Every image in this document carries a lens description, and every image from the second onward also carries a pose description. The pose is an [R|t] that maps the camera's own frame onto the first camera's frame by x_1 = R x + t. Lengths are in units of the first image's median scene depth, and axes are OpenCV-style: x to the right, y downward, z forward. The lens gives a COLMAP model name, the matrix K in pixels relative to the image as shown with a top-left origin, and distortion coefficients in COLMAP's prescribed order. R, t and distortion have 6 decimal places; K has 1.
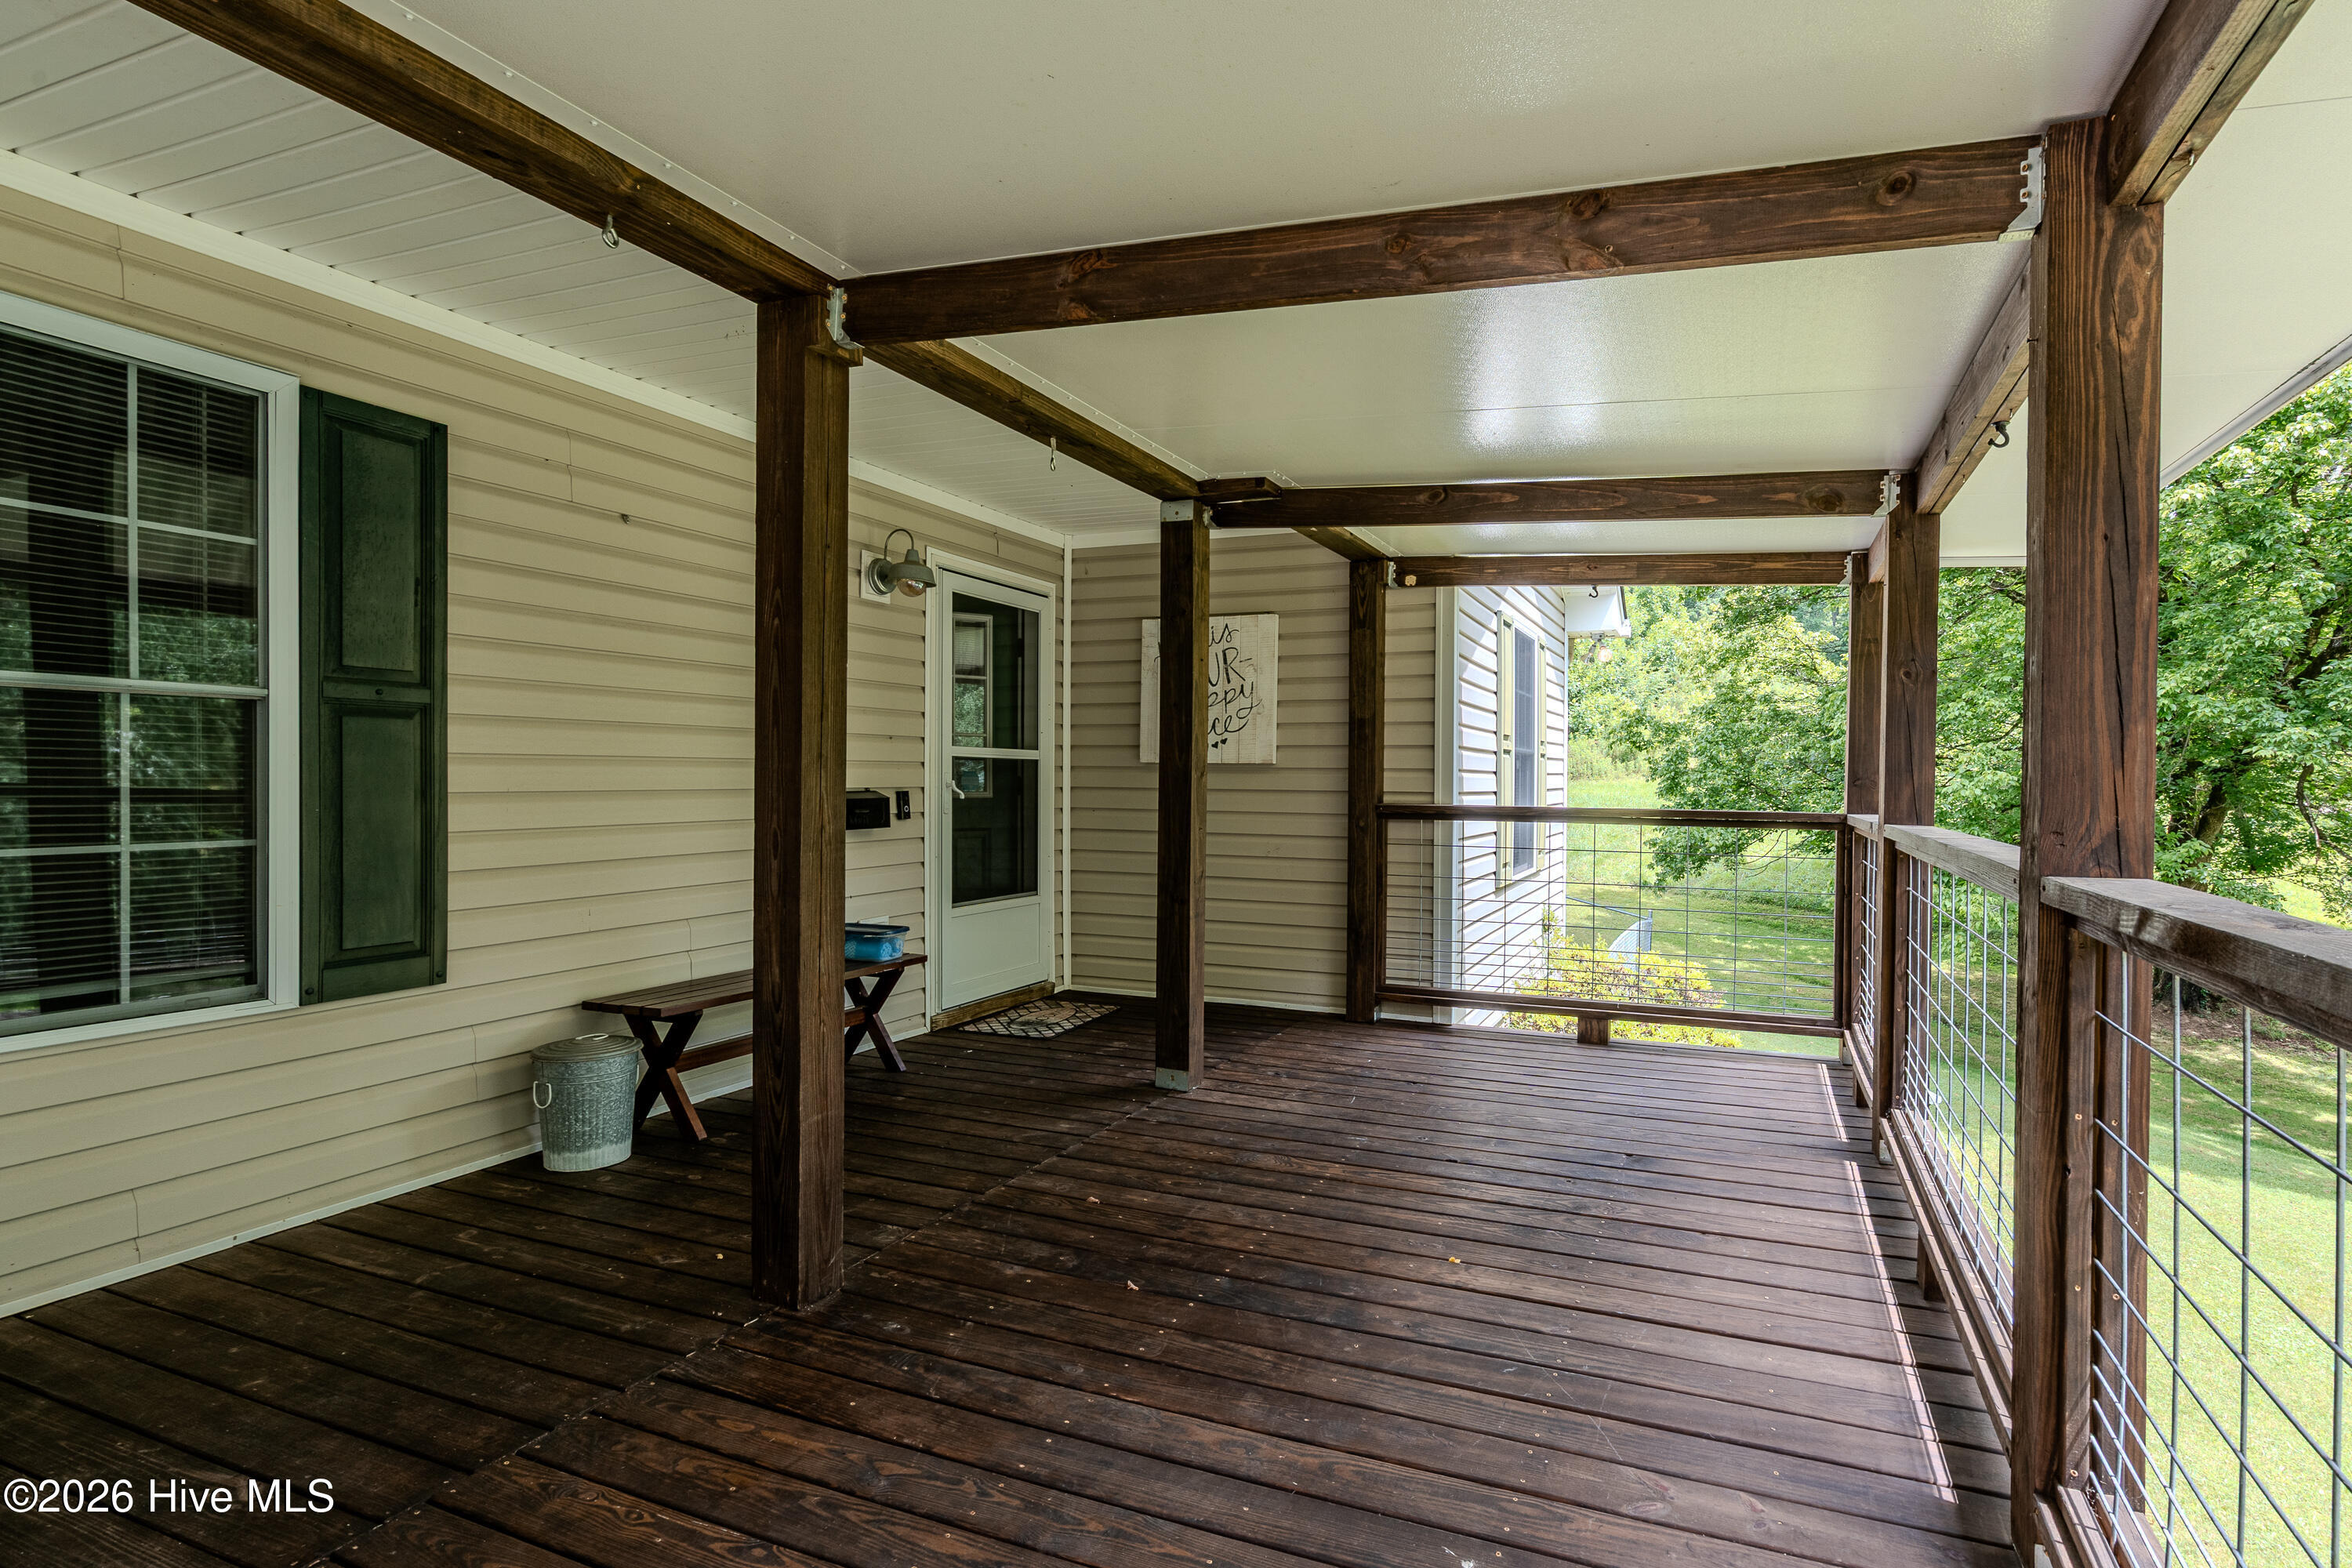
lens RADIAL K [[1187.2, 0, 1265.6], [0, 1187.2, 787.6], [0, 0, 1]] dist [0.001957, 0.000382]
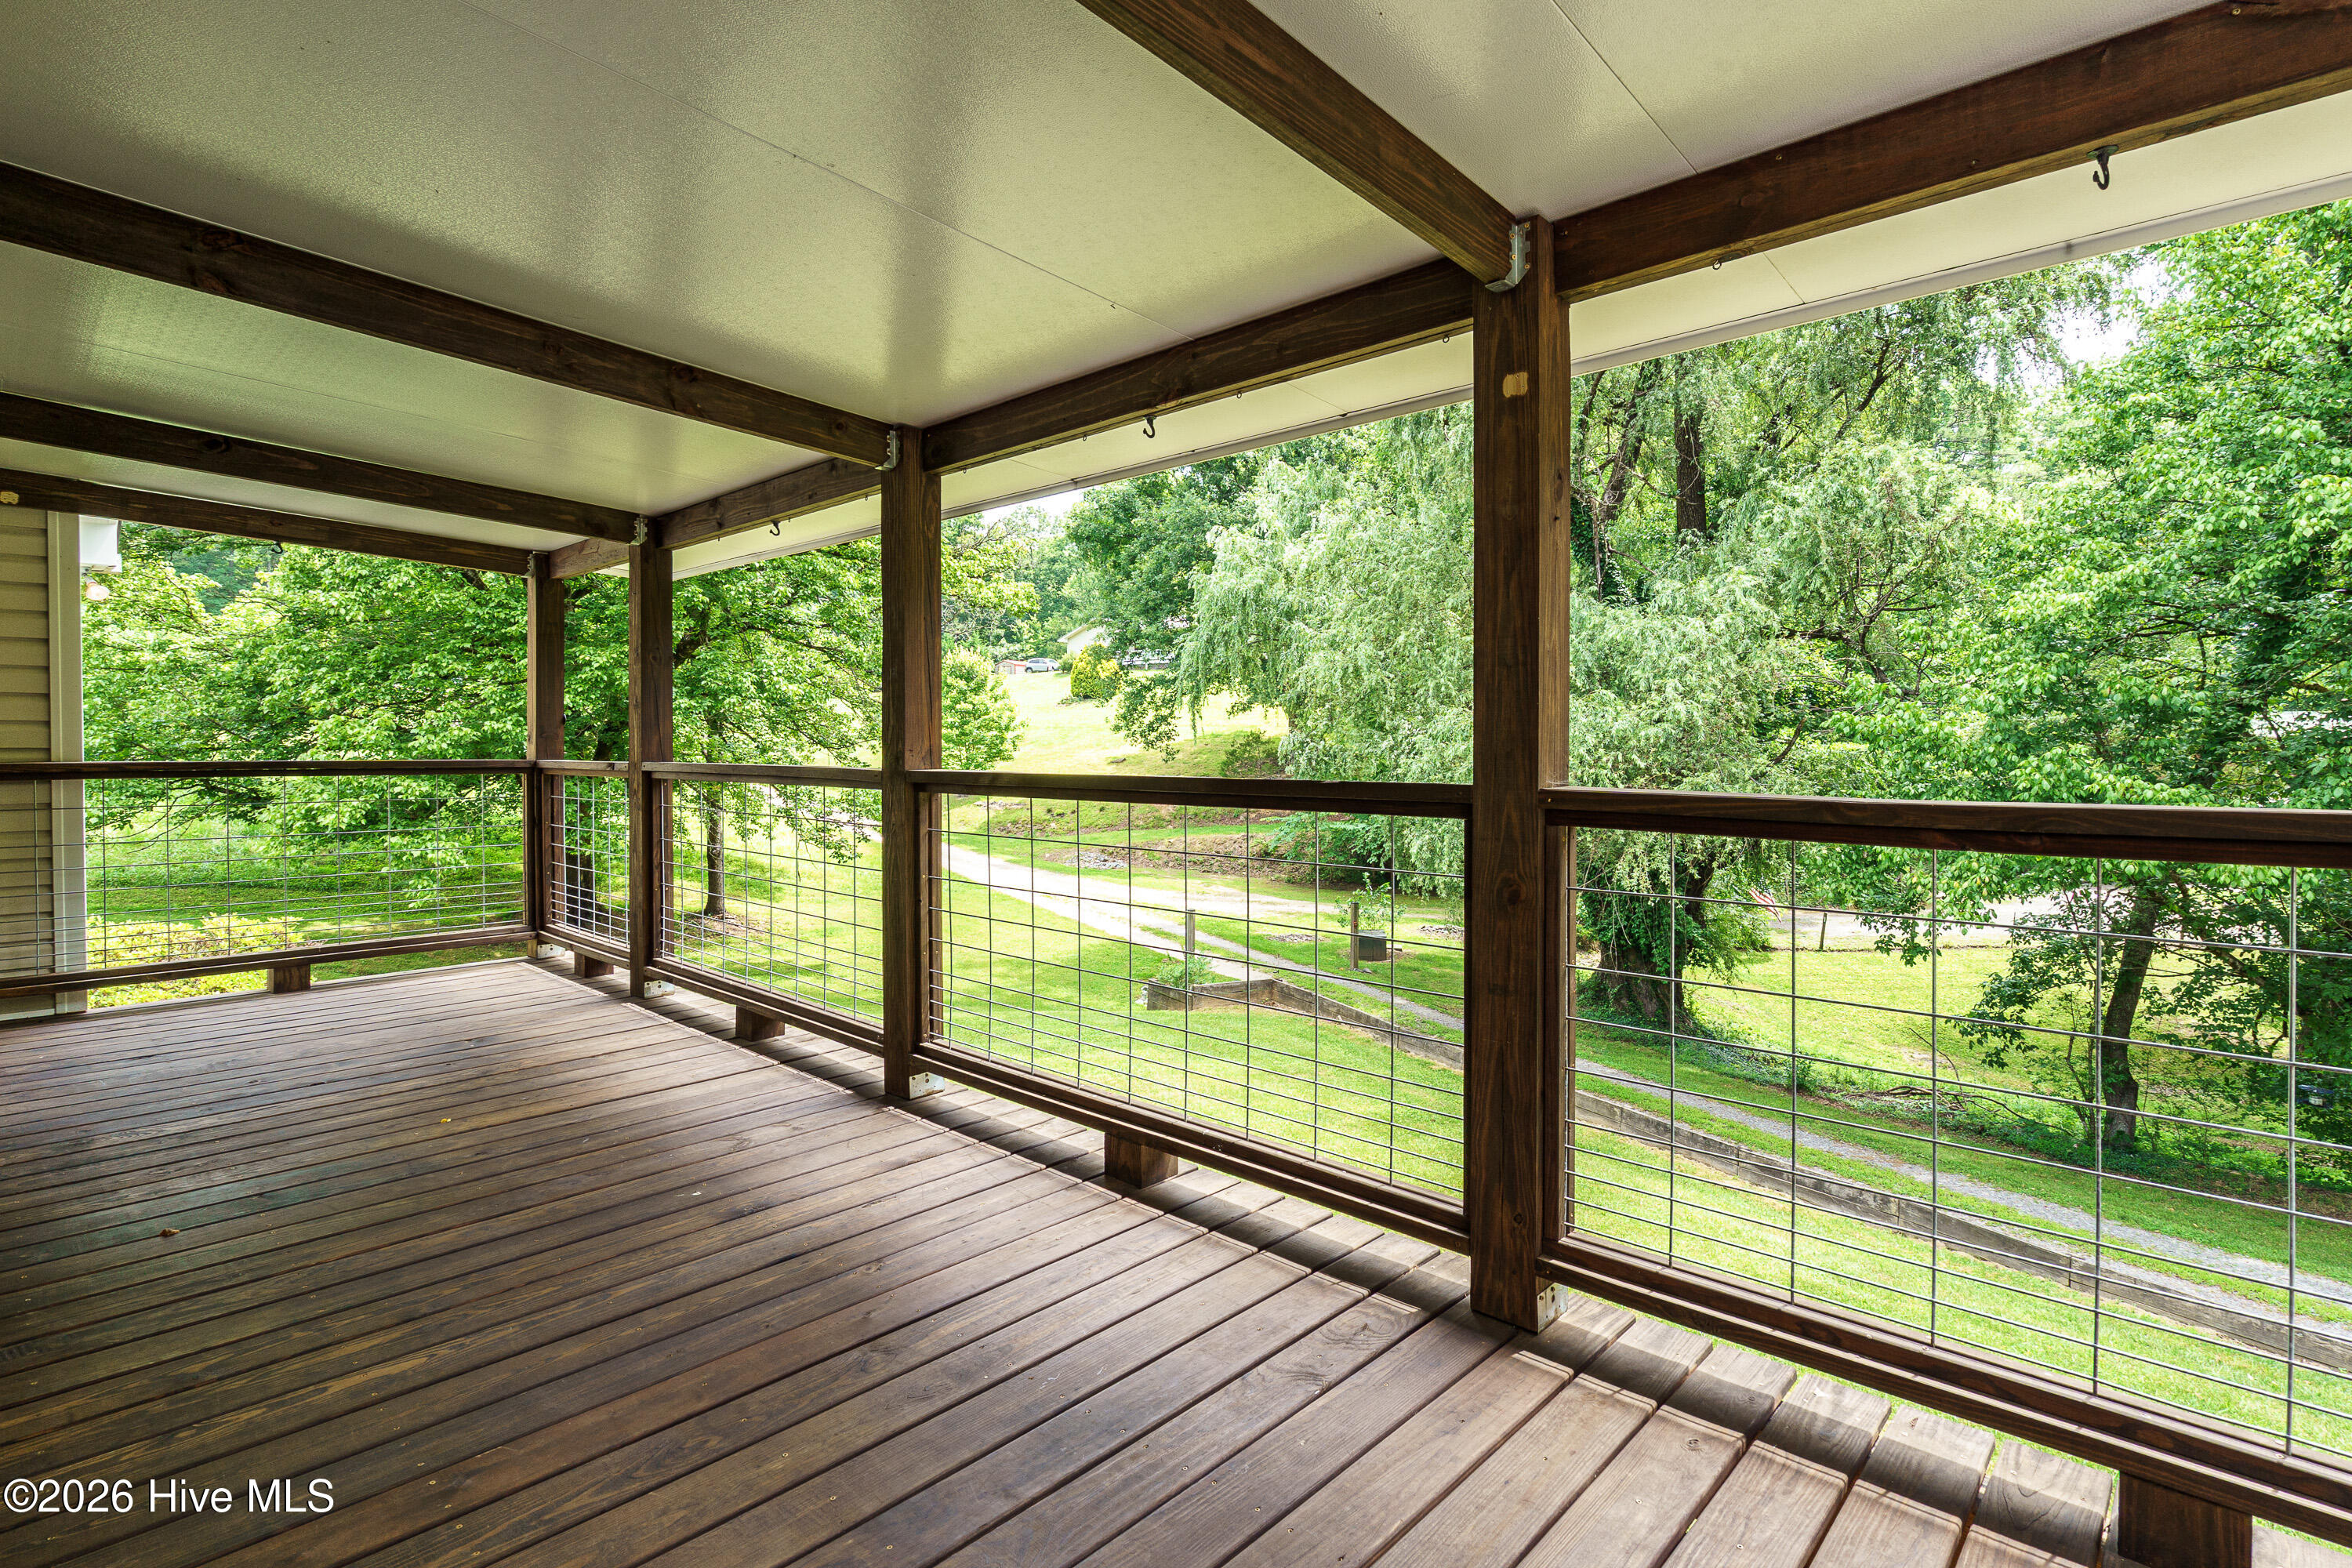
lens RADIAL K [[1103.5, 0, 1184.8], [0, 1103.5, 726.9], [0, 0, 1]] dist [-0.001299, -0.000269]
pose [[0.372698, 0.003319, 0.927947, -0.610338], [0.012367, 0.999887, -0.008543, 0.011511], [-0.927870, 0.014659, 0.372614, -0.135484]]
